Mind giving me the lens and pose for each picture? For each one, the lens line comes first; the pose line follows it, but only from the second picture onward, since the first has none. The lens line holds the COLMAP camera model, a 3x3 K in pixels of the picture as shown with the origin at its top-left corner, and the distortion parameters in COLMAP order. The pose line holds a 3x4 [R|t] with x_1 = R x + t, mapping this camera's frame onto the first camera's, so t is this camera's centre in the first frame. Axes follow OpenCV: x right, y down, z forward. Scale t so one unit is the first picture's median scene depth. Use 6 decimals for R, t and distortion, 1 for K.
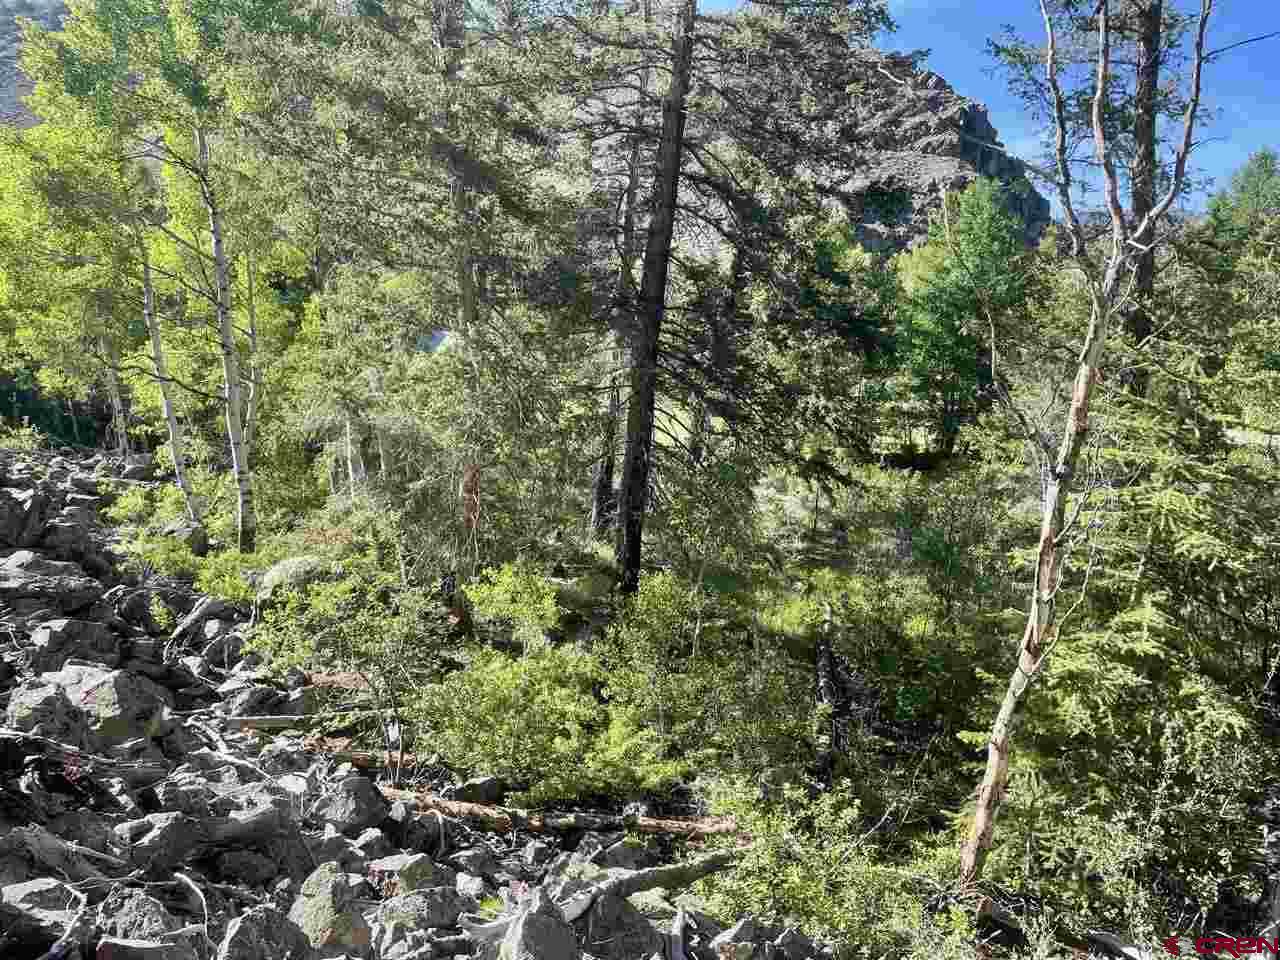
lens RADIAL K [[987.3, 0, 641.7], [0, 987.3, 465.5], [0, 0, 1]] dist [0.095715, -0.122266]
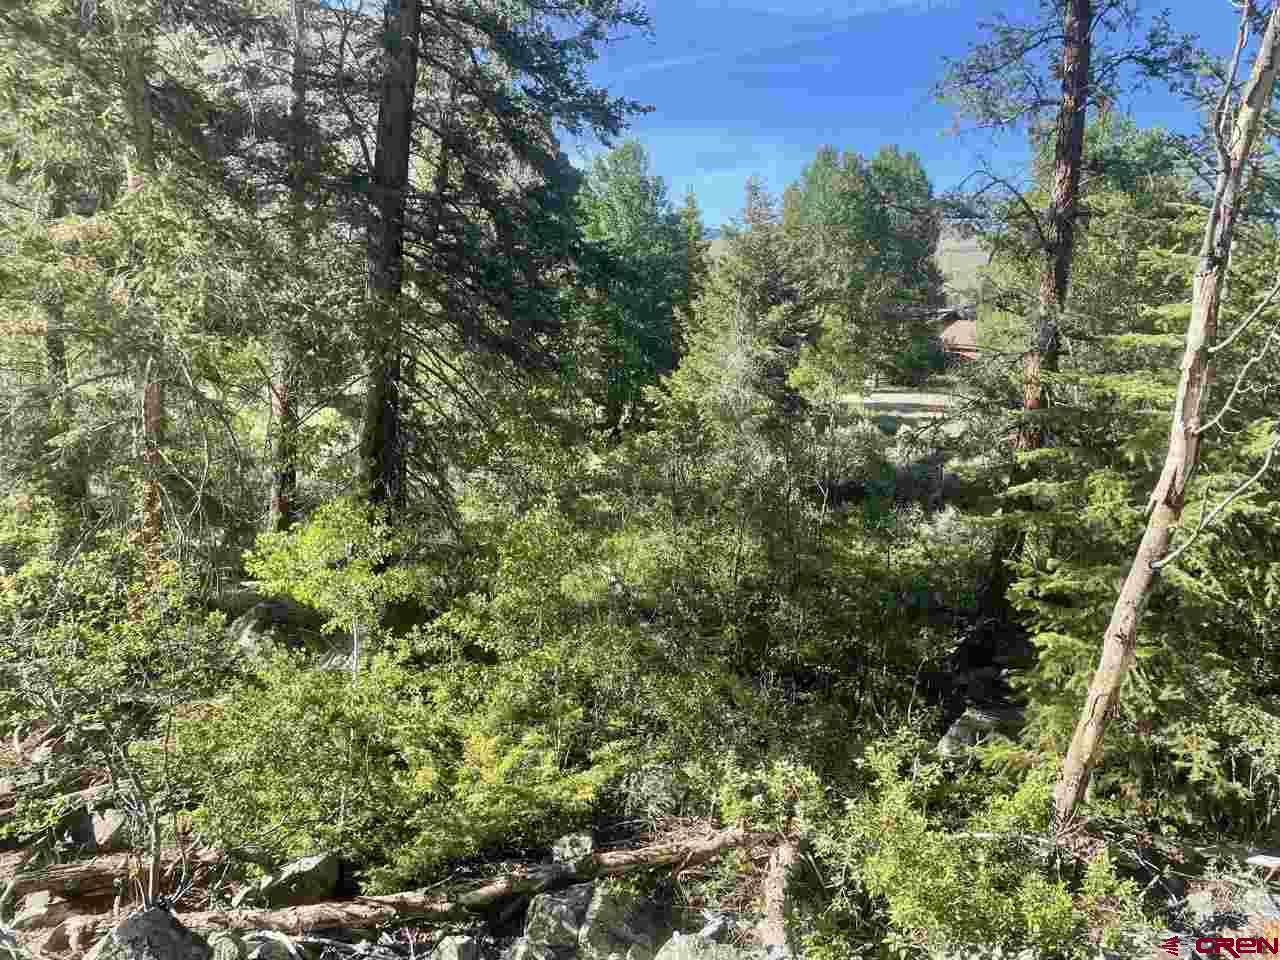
lens RADIAL K [[987.3, 0, 642.2], [0, 987.3, 471.1], [0, 0, 1]] dist [0.095715, -0.122266]
pose [[0.900329, -0.085554, 0.426718, -0.232316], [0.085450, 0.996153, 0.019432, 0.087164], [-0.426739, 0.018967, 0.904176, 0.376272]]
